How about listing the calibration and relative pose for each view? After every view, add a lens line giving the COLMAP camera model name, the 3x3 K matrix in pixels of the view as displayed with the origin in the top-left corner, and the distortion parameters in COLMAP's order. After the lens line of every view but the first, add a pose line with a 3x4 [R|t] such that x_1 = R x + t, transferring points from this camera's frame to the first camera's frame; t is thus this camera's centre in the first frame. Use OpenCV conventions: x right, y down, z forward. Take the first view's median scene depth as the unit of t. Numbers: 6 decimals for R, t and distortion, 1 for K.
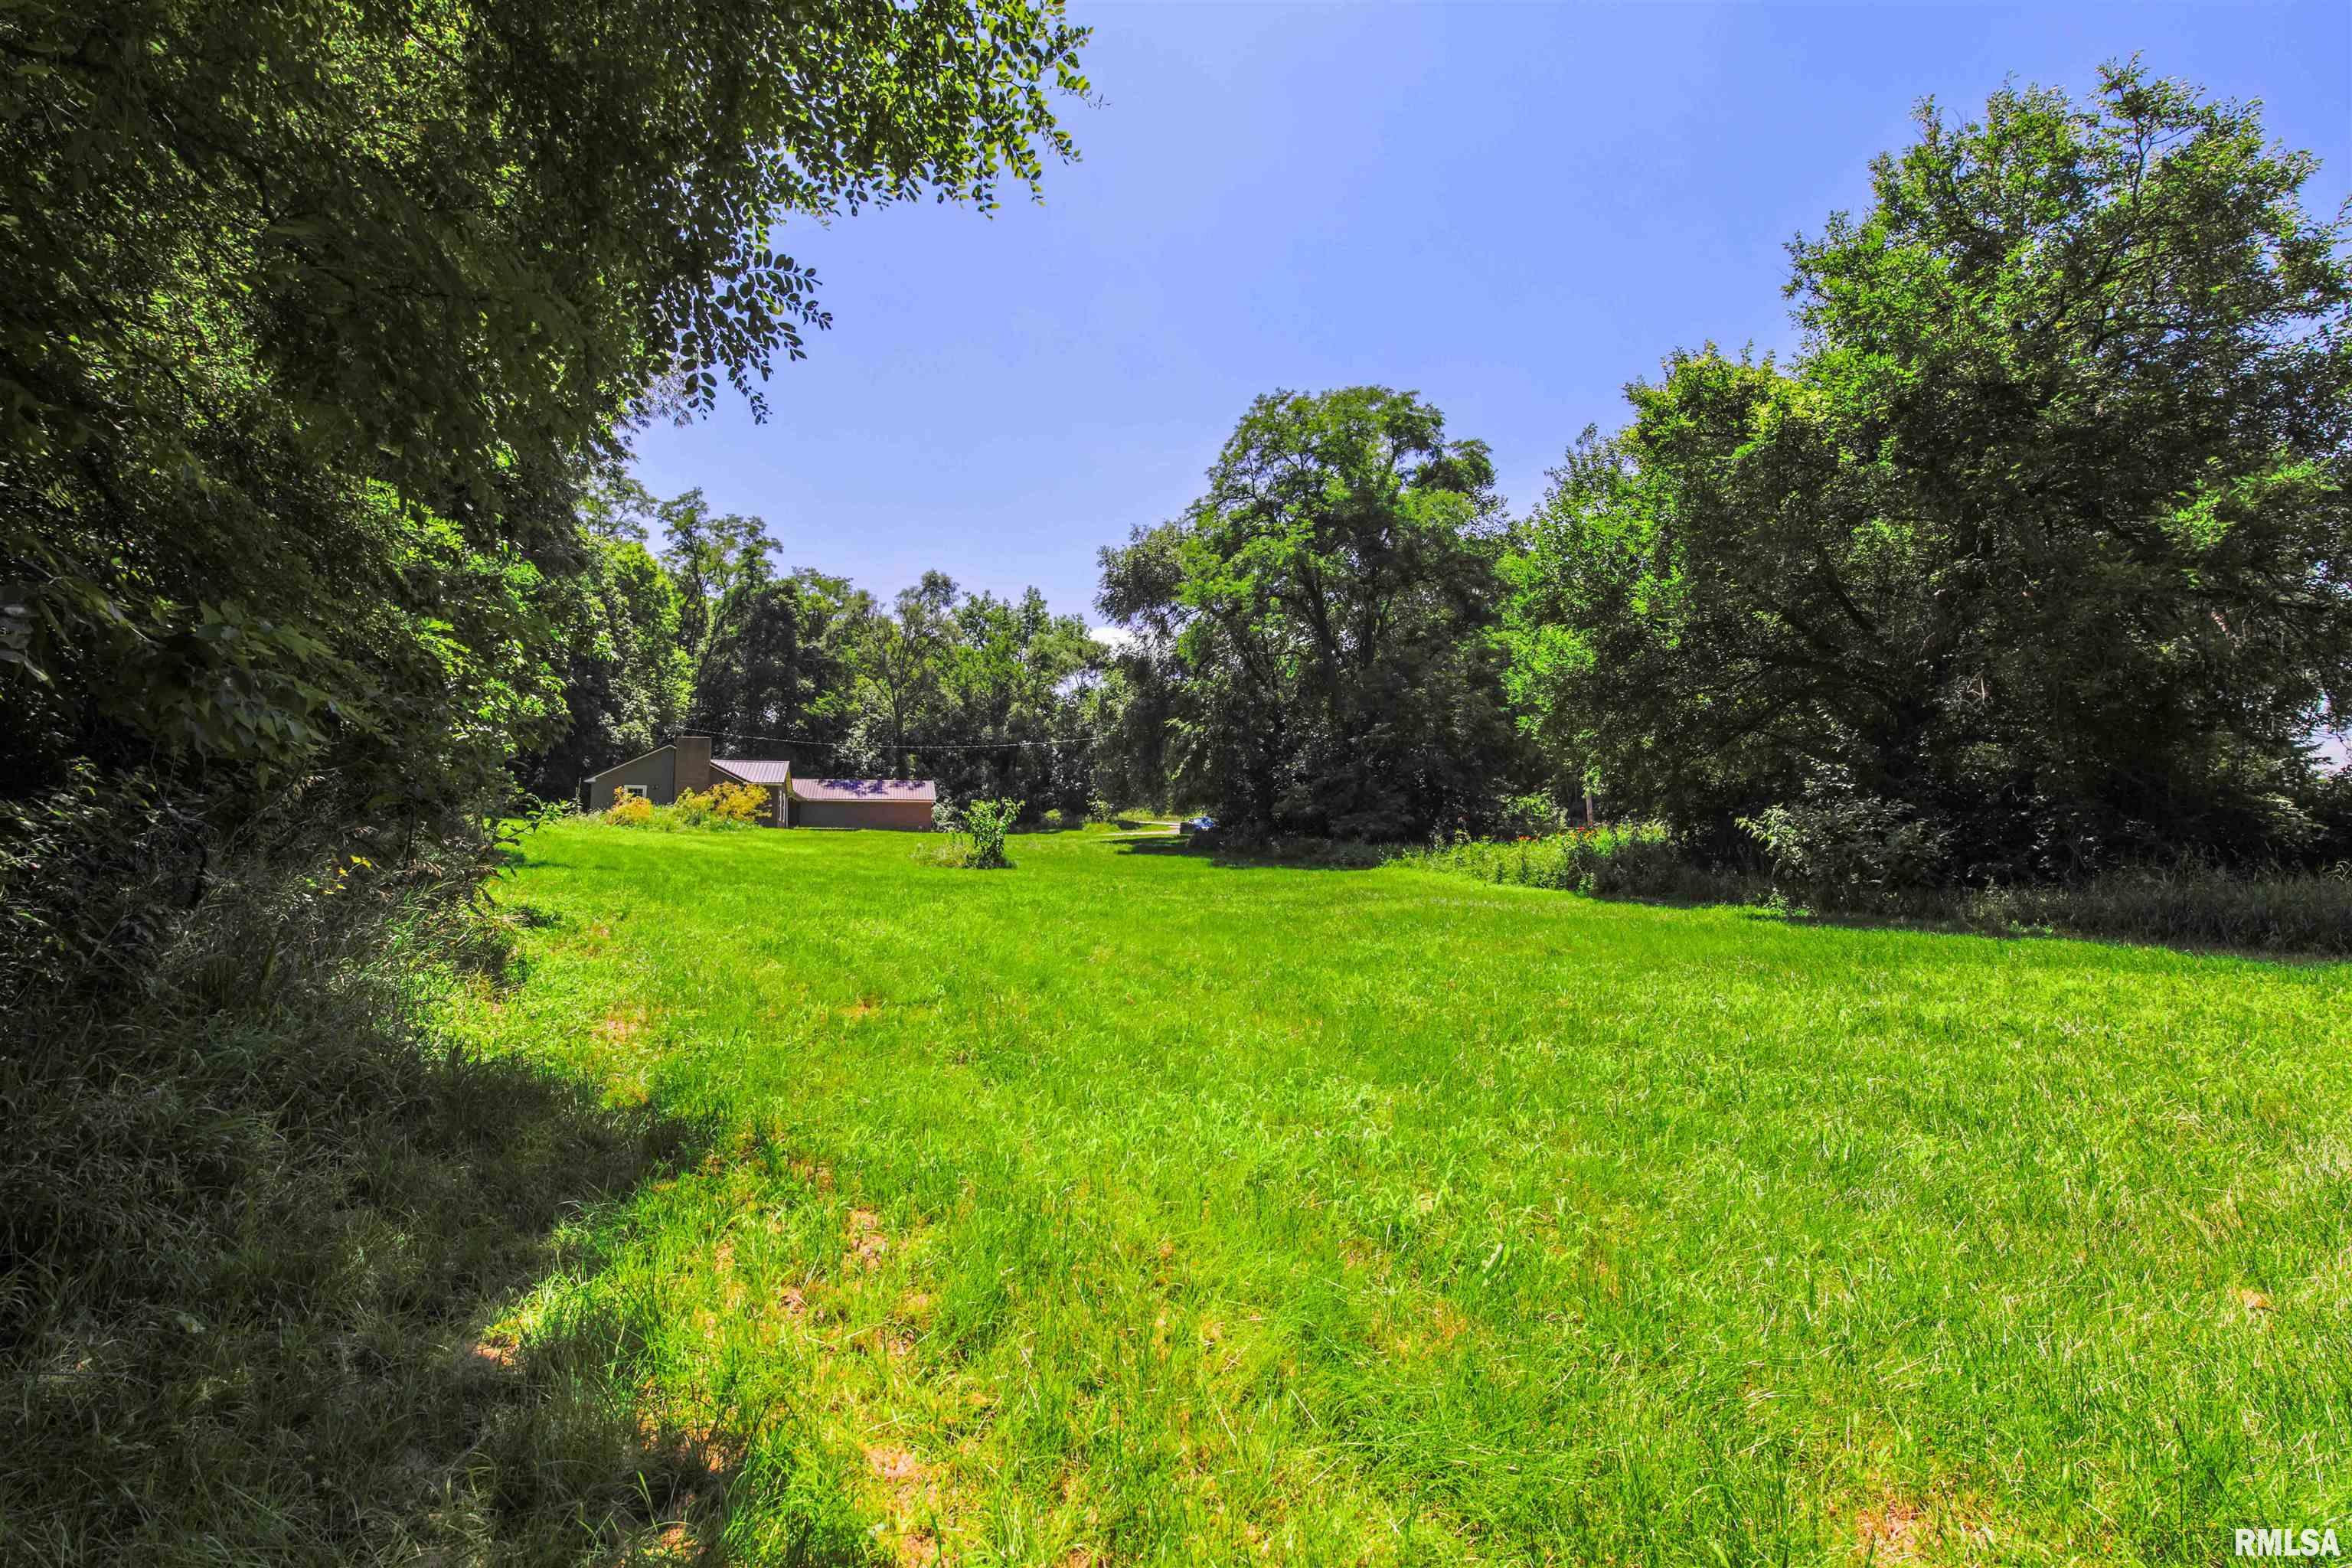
lens RADIAL K [[1013.6, 0, 1170.2], [0, 1013.6, 766.3], [0, 0, 1]] dist [-0.003555, -0.003891]
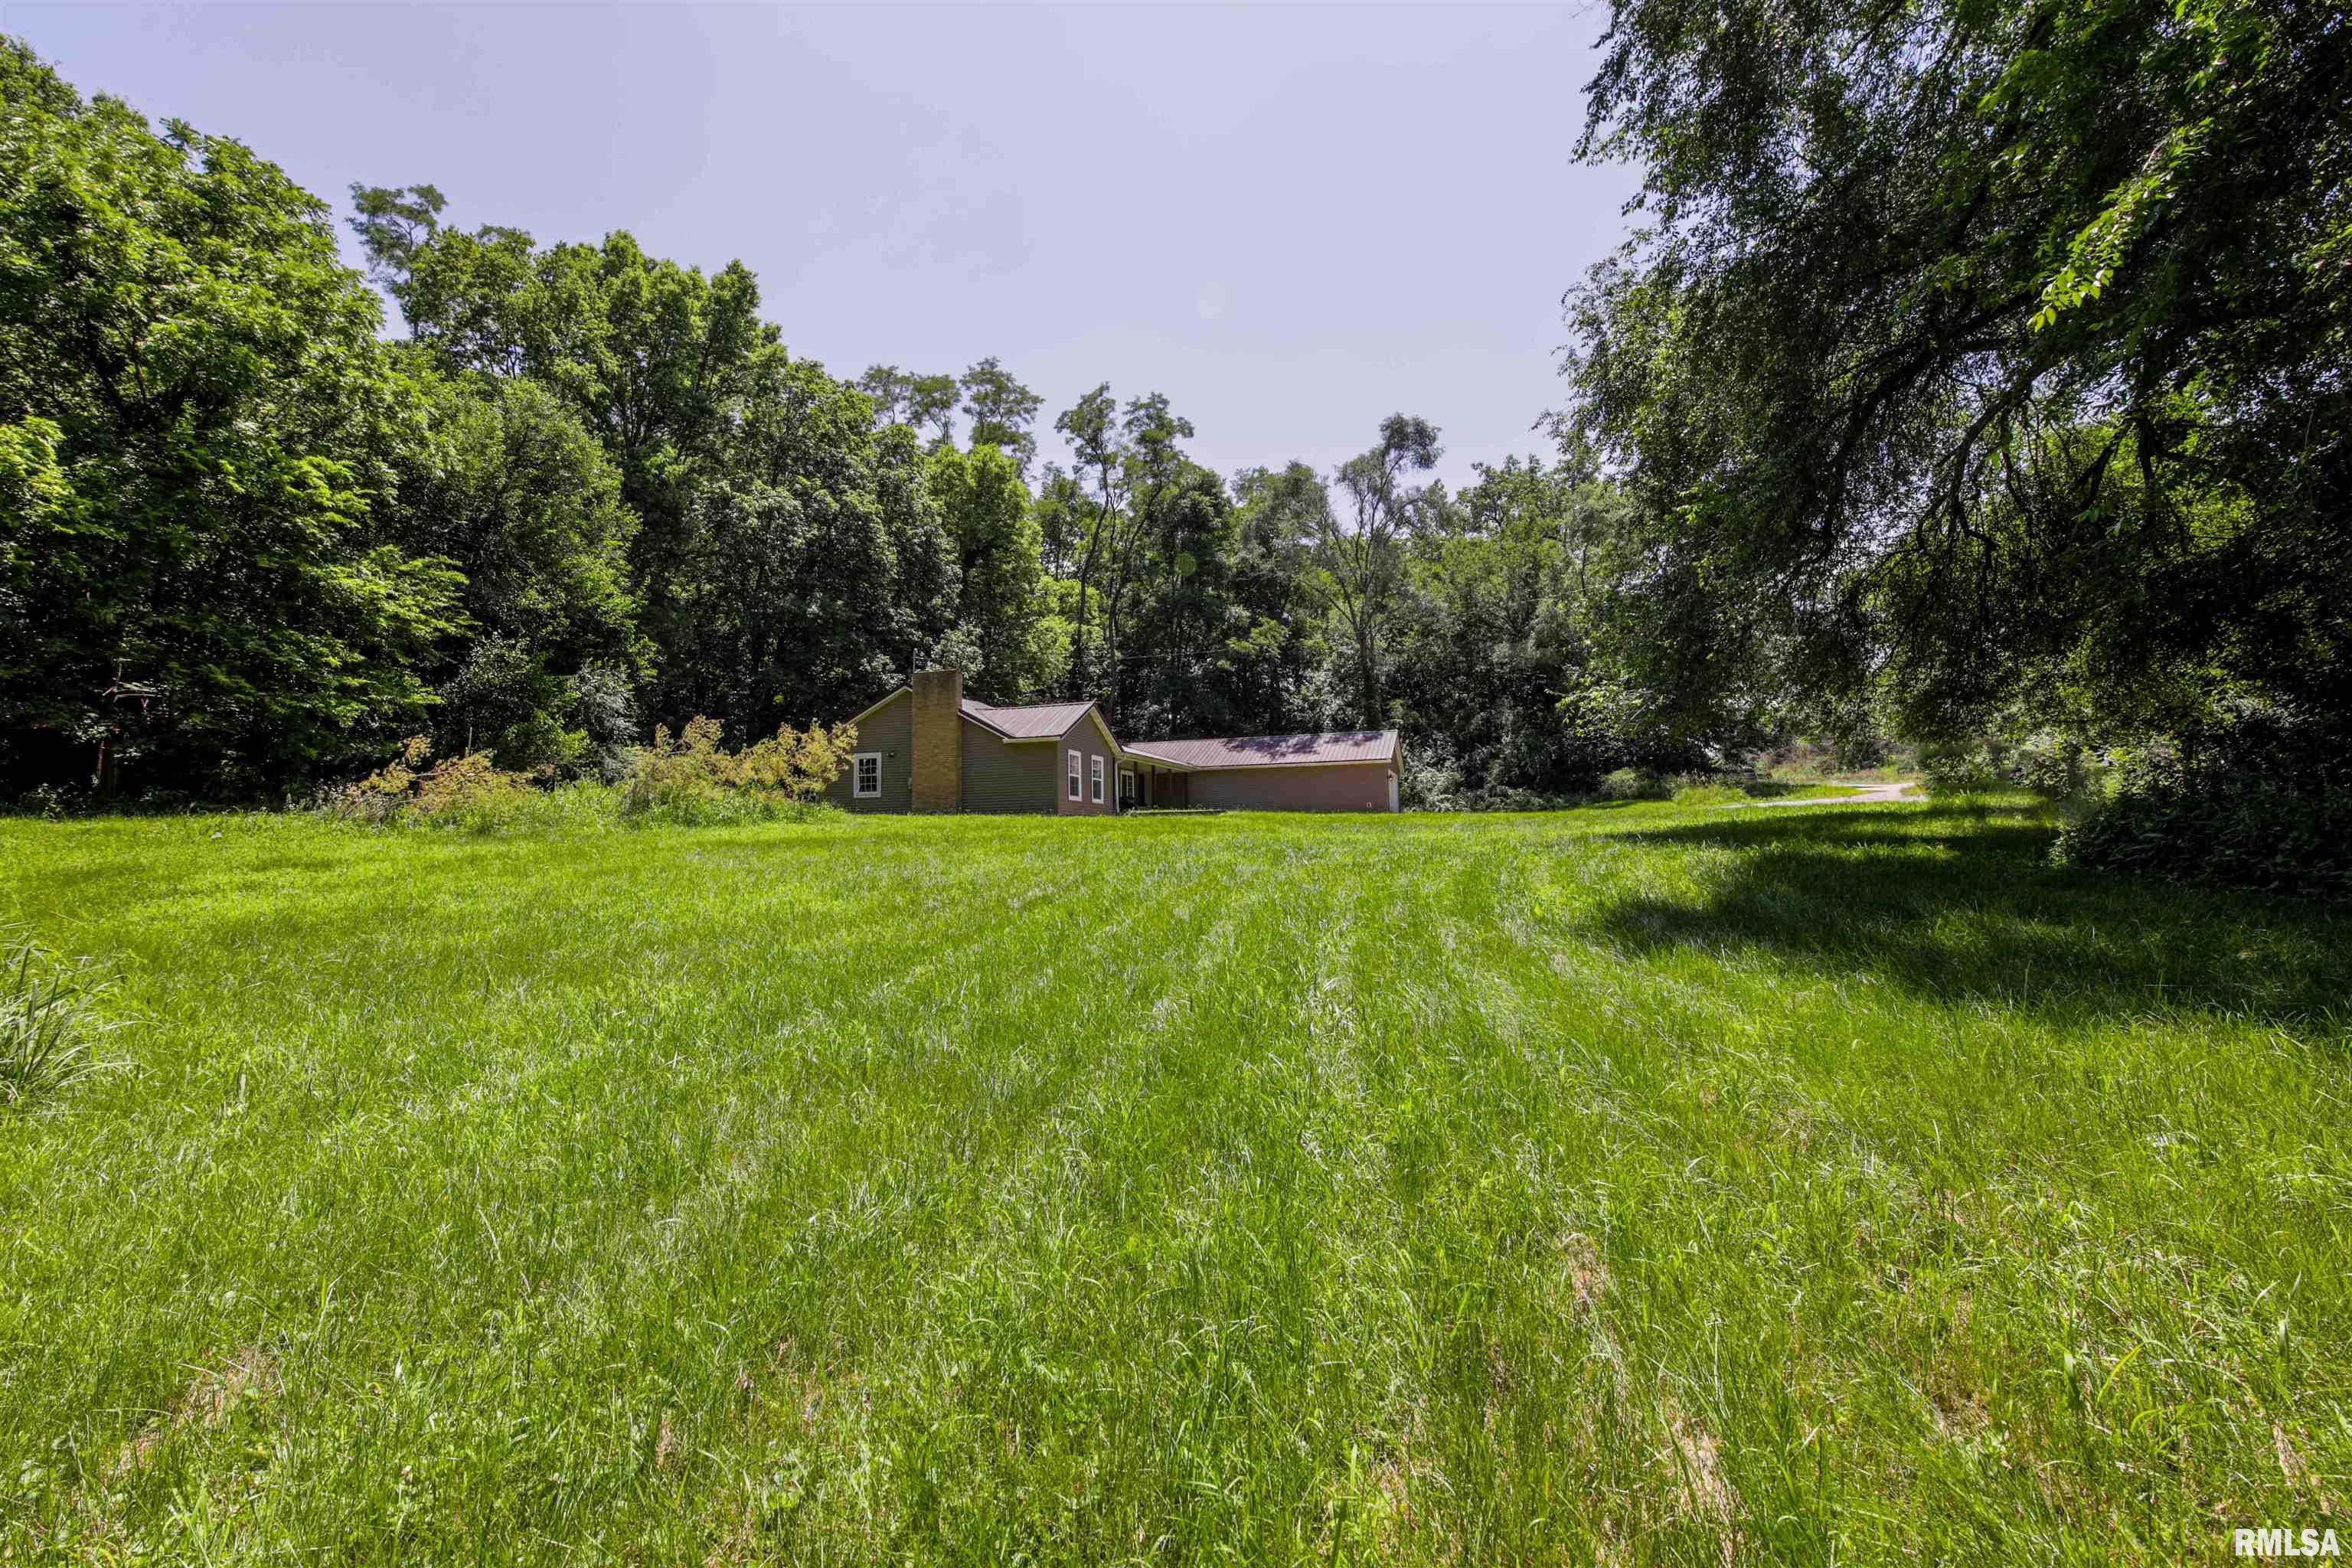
lens RADIAL K [[1013.6, 0, 1170.2], [0, 1013.6, 766.3], [0, 0, 1]] dist [-0.003555, -0.003891]
pose [[0.832415, -0.054915, -0.551426, -0.008124], [0.064200, 0.997934, -0.002467, 0.027042], [0.550422, -0.033348, 0.834220, 0.374142]]
